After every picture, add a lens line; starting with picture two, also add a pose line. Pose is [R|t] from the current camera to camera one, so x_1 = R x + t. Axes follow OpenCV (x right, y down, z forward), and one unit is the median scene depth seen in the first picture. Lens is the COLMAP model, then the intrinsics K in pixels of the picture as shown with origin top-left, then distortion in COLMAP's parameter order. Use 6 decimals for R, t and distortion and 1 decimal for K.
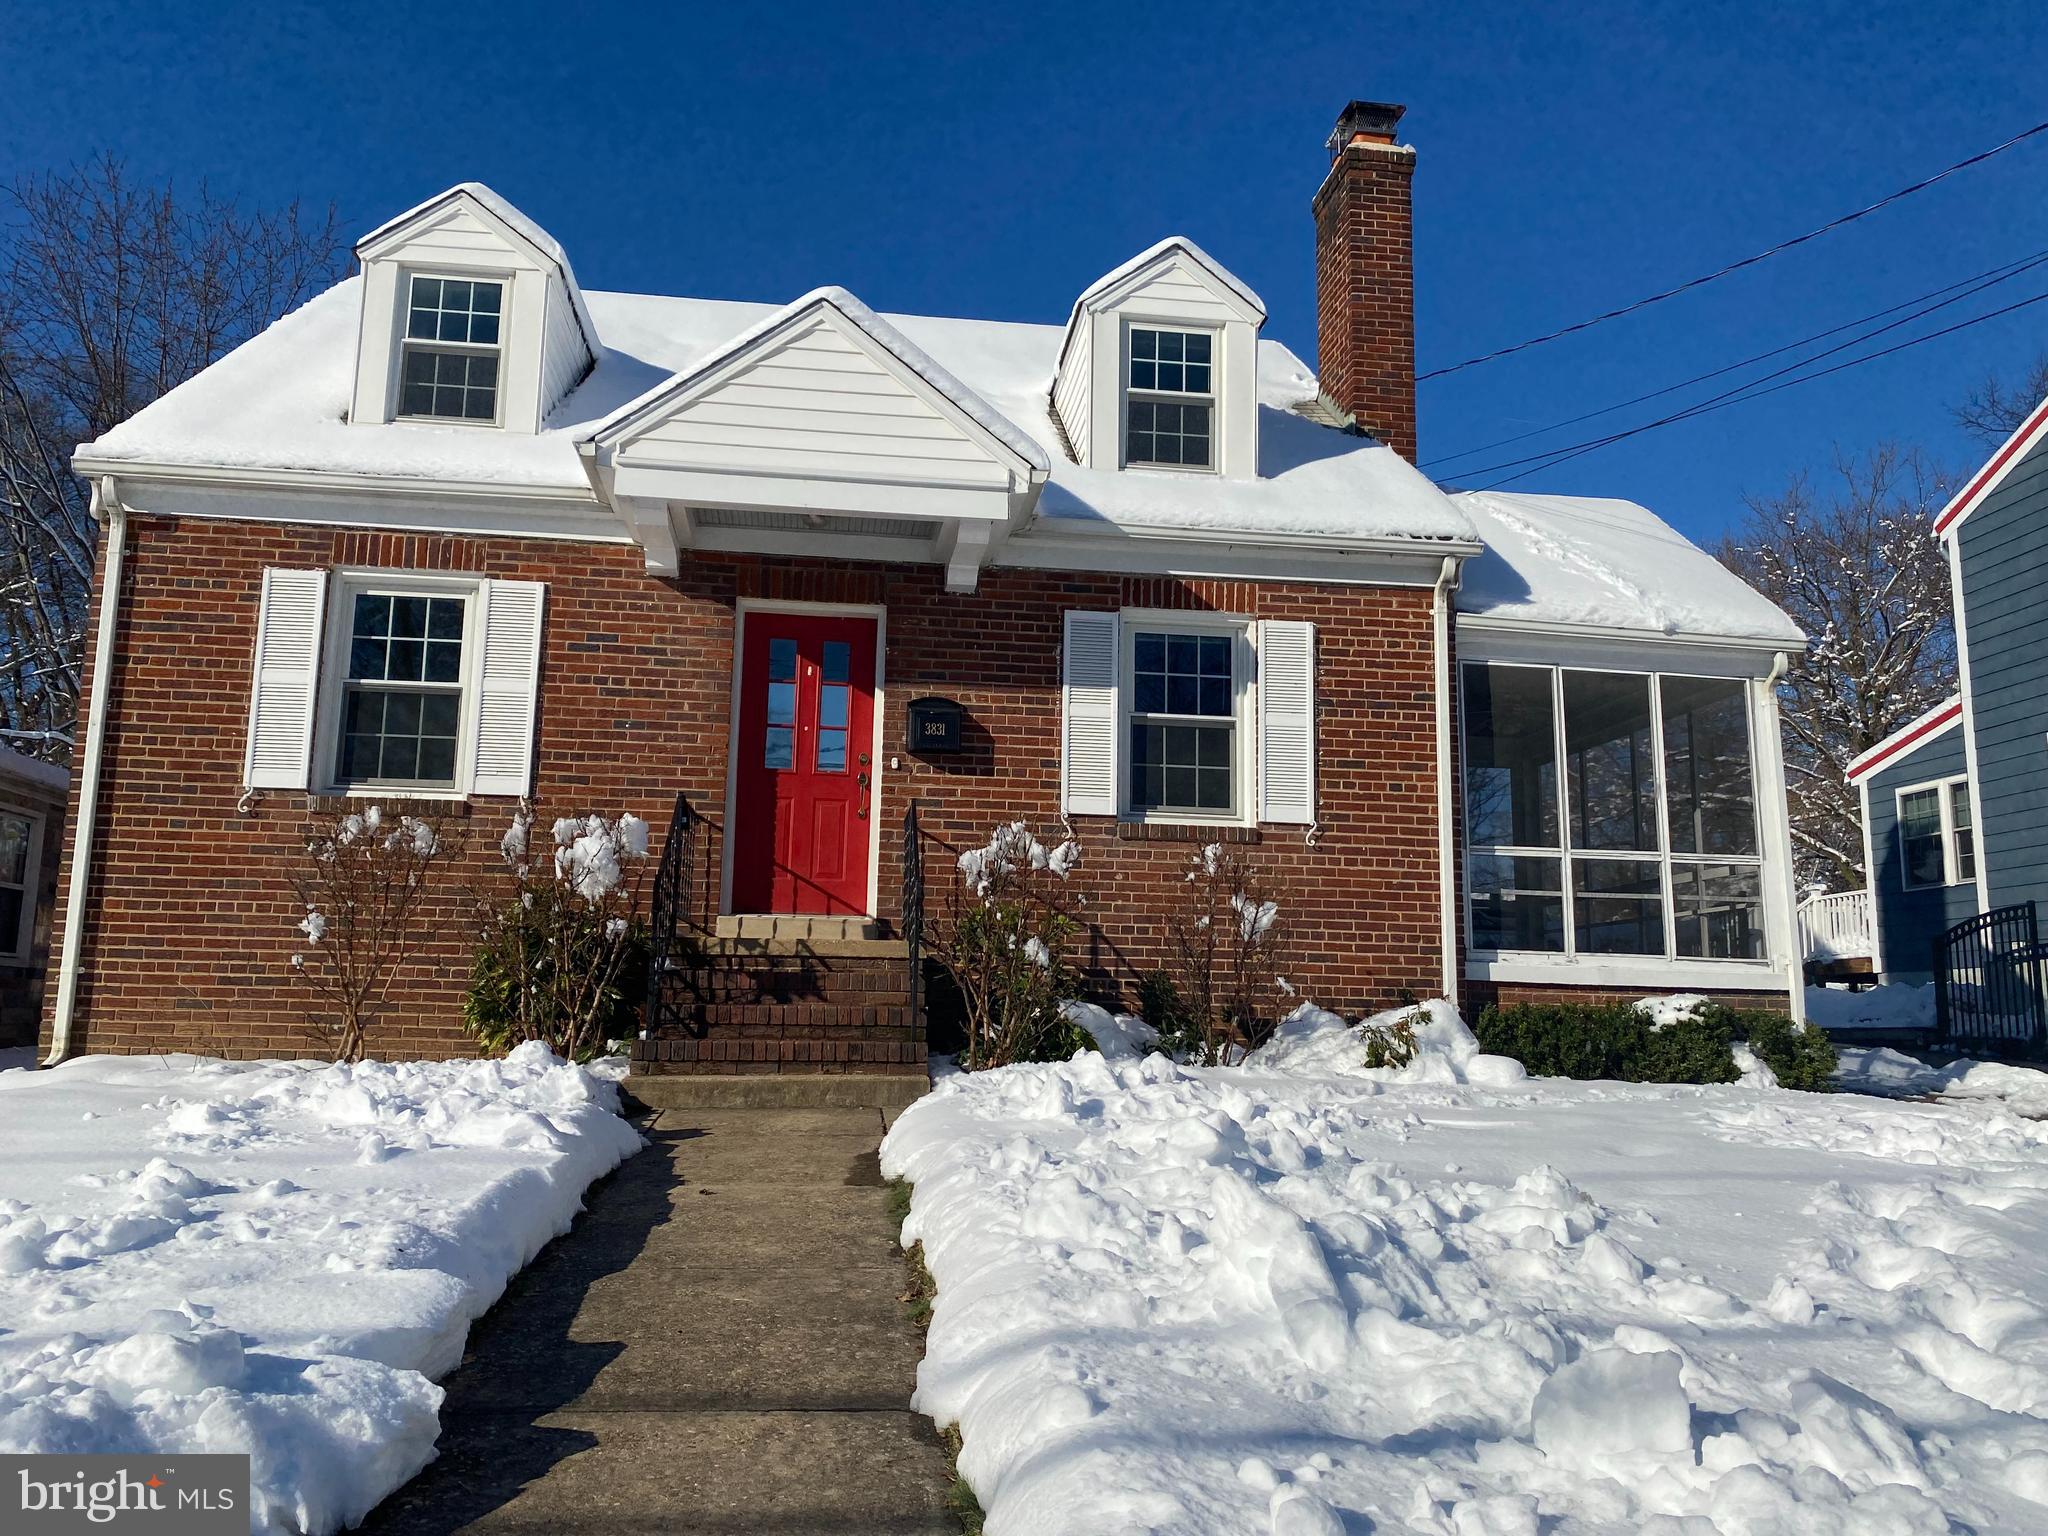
lens RADIAL K [[1558.2, 0, 1050.3], [0, 1558.2, 776.2], [0, 0, 1]] dist [0.085149, -0.000926]
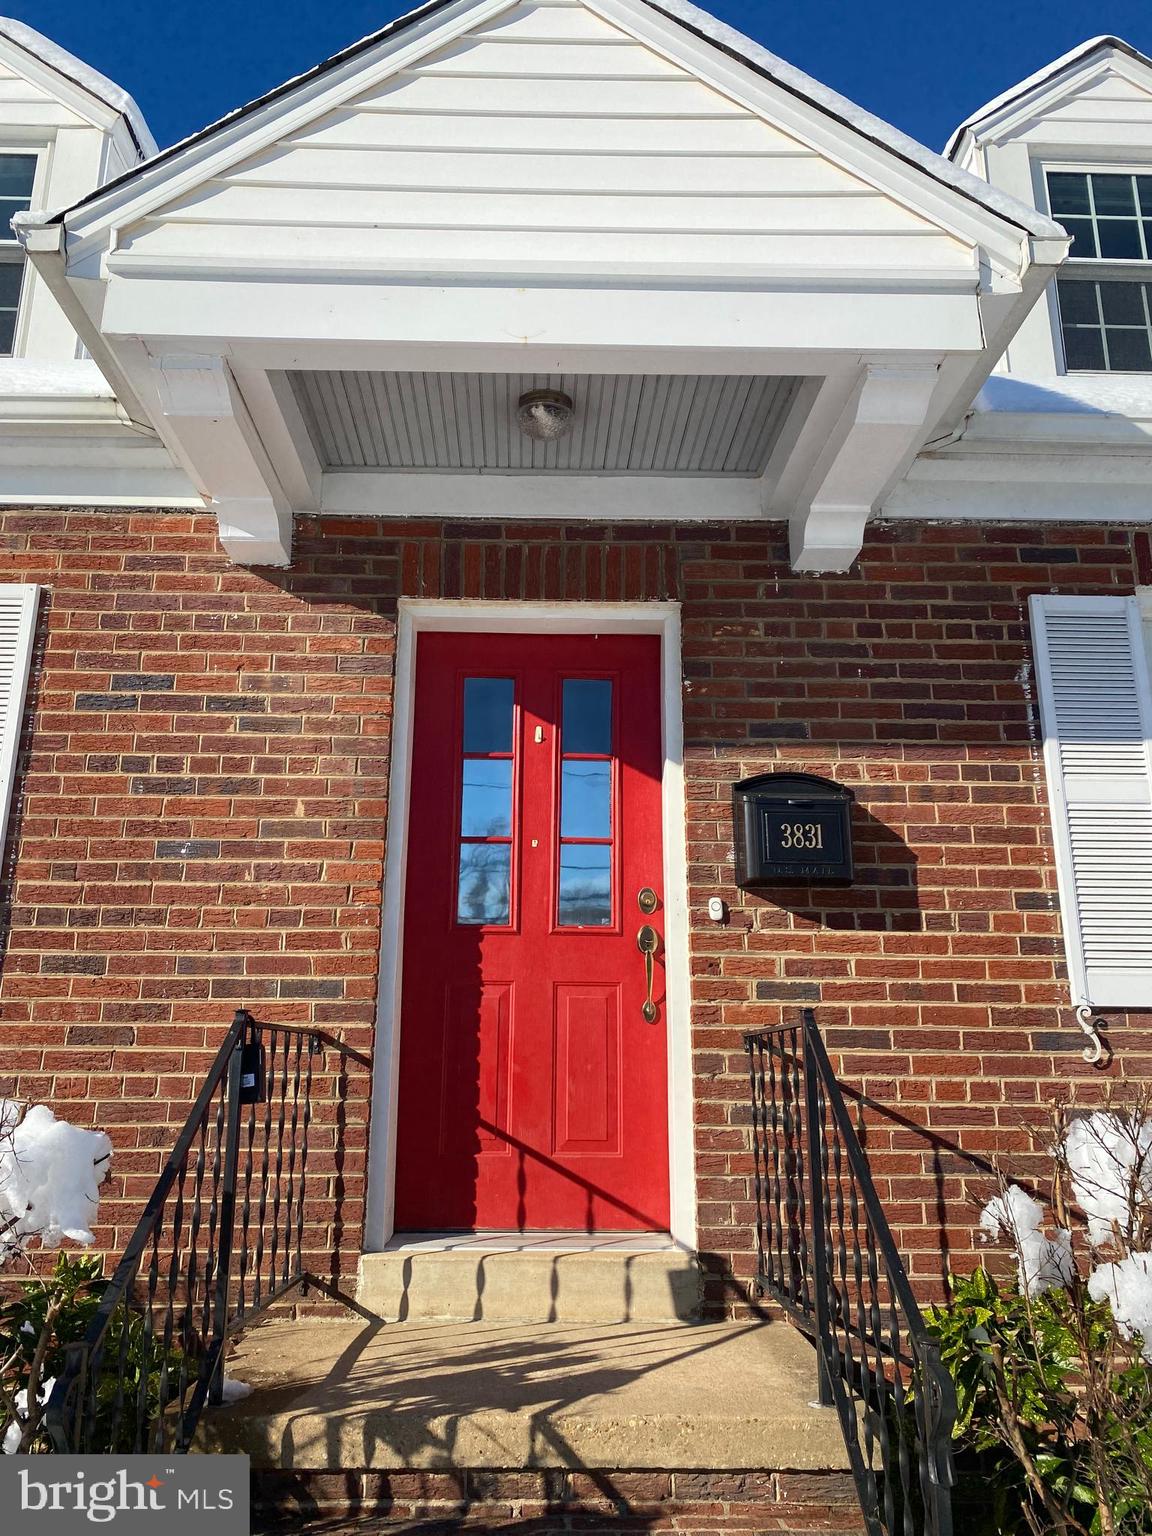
lens RADIAL K [[1168.6, 0, 576.0], [0, 1168.6, 768.0], [0, 0, 1]] dist [0.085149, -0.000926]
pose [[0.993673, -0.040275, -0.104839, -0.102794], [0.029869, 0.994639, -0.099001, -0.017214], [0.108265, 0.095243, 0.989549, 0.626375]]
